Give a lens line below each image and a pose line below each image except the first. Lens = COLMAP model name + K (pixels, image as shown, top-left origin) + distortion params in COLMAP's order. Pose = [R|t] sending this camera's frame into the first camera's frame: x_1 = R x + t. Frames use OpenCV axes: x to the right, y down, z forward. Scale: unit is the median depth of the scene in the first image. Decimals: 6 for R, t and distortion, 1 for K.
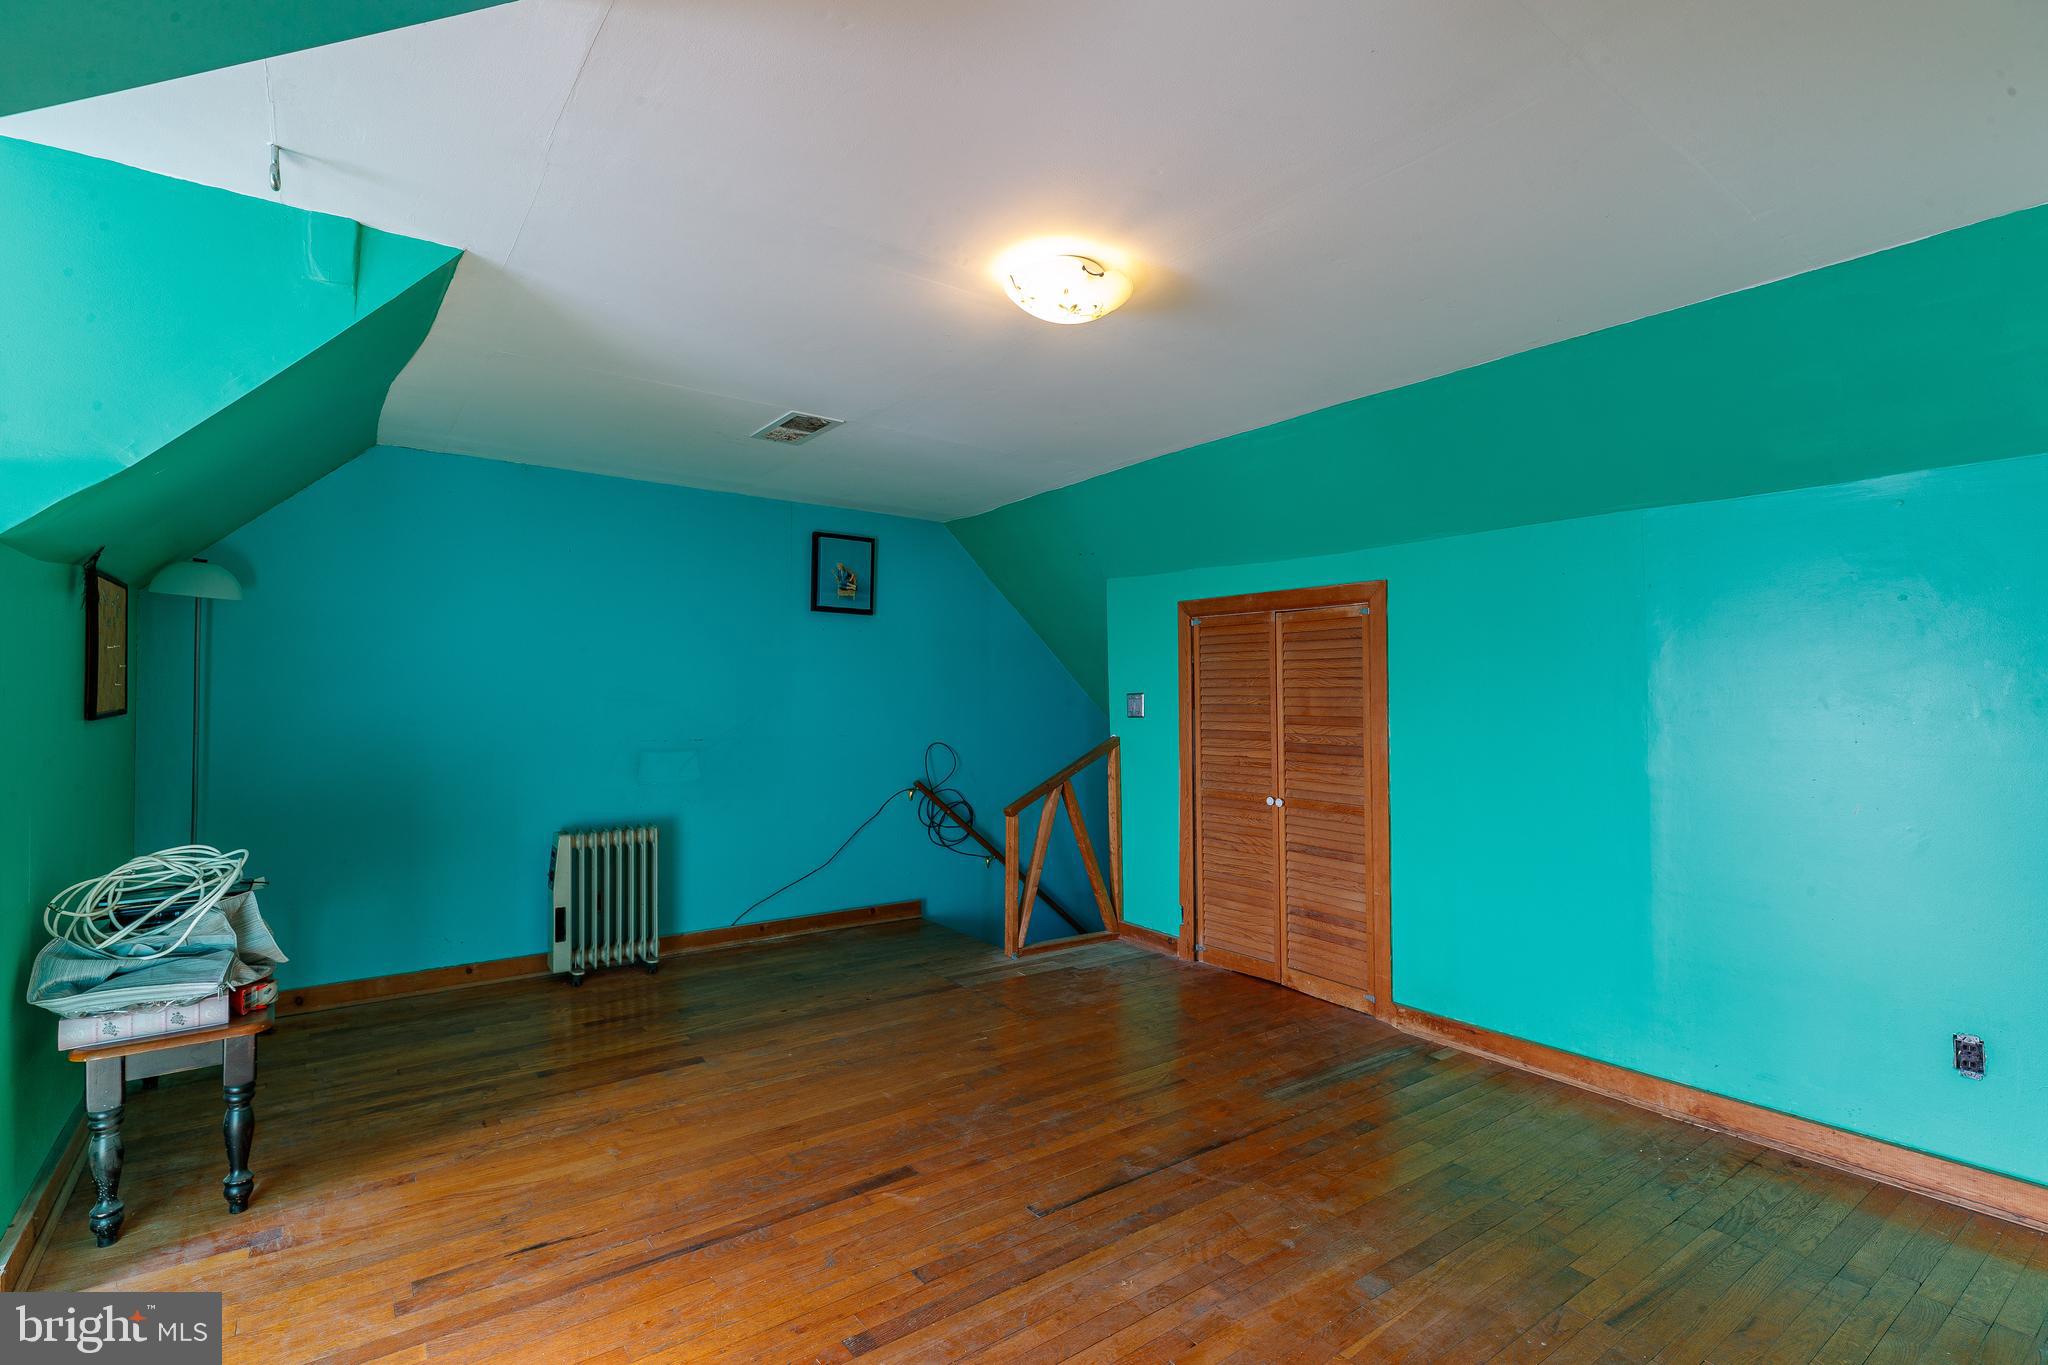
lens RADIAL K [[964.1, 0, 1013.0], [0, 964.1, 690.2], [0, 0, 1]] dist [0.005454, -0.000867]
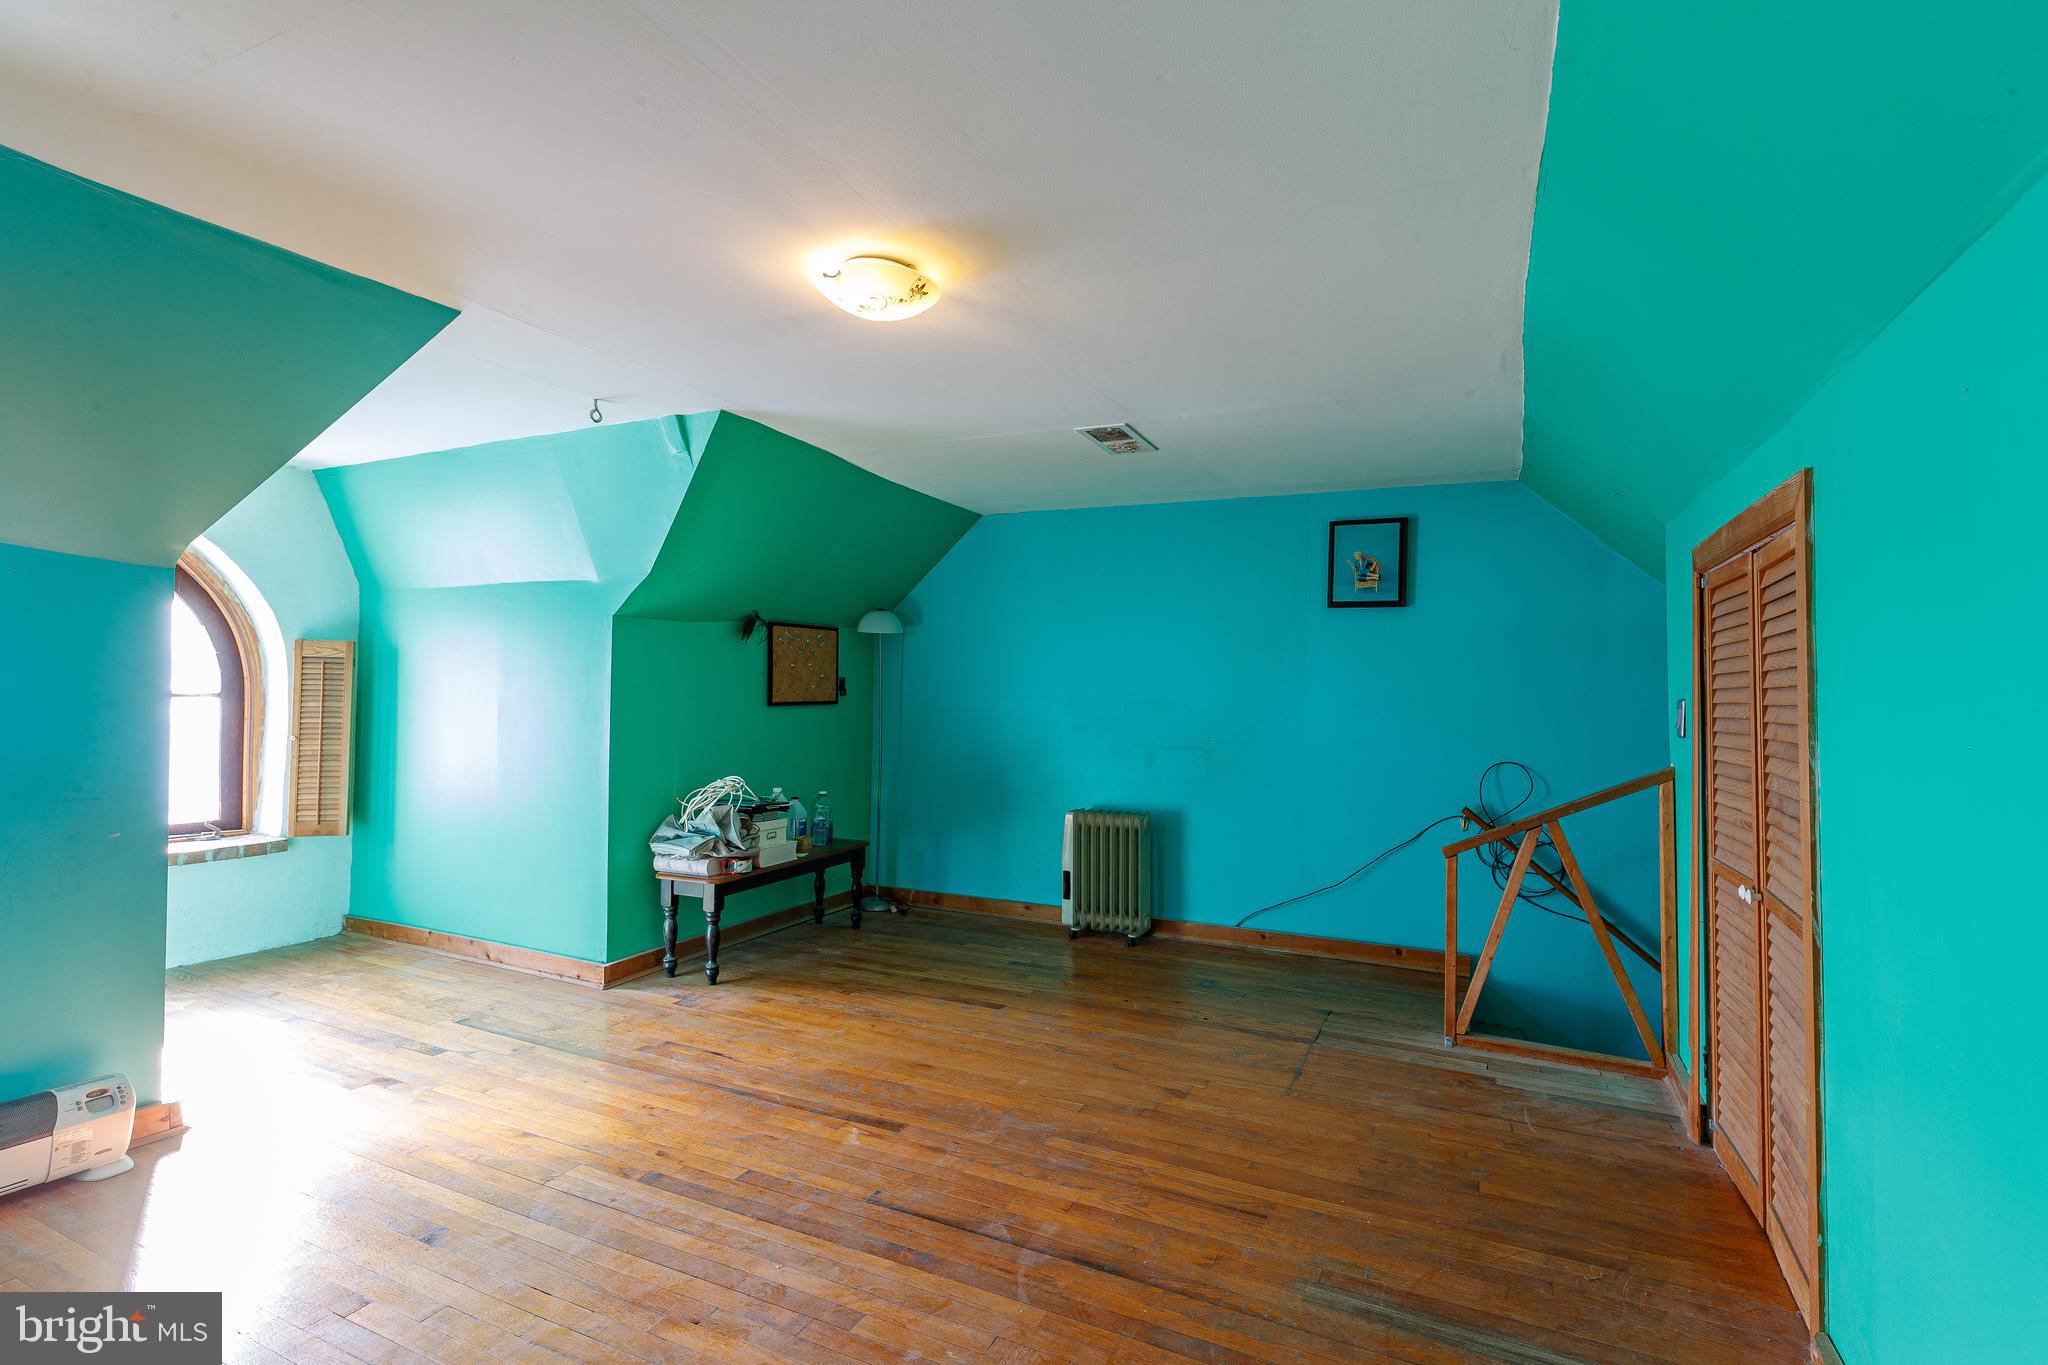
lens RADIAL K [[964.1, 0, 1013.0], [0, 964.1, 690.2], [0, 0, 1]] dist [0.005454, -0.000867]
pose [[0.473373, -0.000521, -0.880862, 0.733940], [-0.008283, 0.999953, -0.005042, 0.005921], [0.880823, 0.009683, 0.473347, 0.473936]]
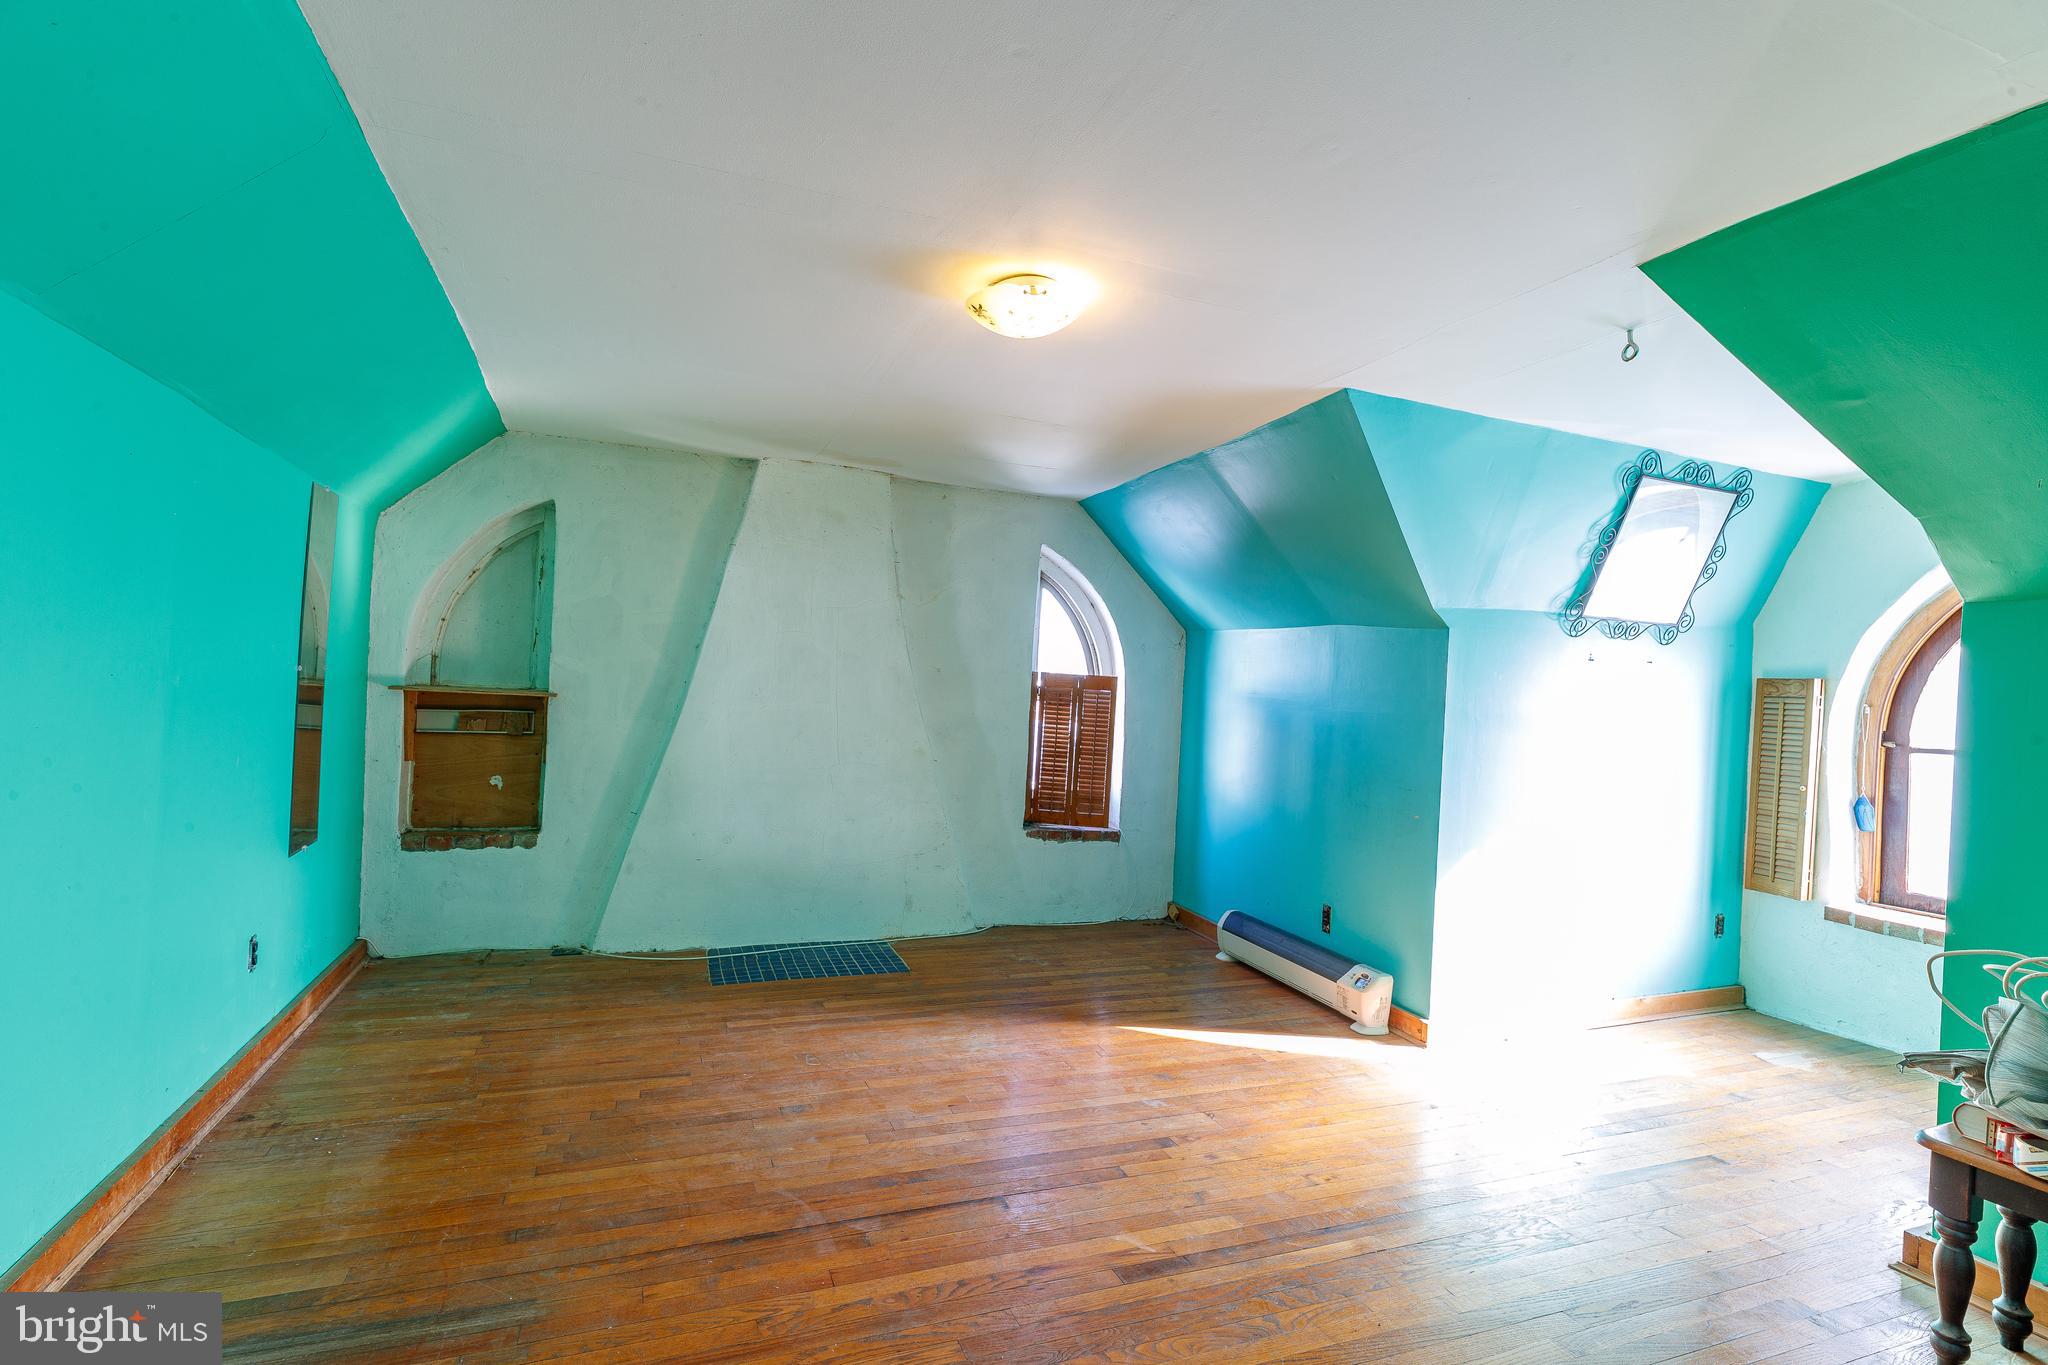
lens RADIAL K [[964.1, 0, 1013.0], [0, 964.1, 690.2], [0, 0, 1]] dist [0.005454, -0.000867]
pose [[-0.965981, -0.049886, 0.253757, -0.160151], [-0.052655, 0.998604, -0.004129, 0.006159], [-0.253196, -0.017350, -0.967259, 1.465331]]
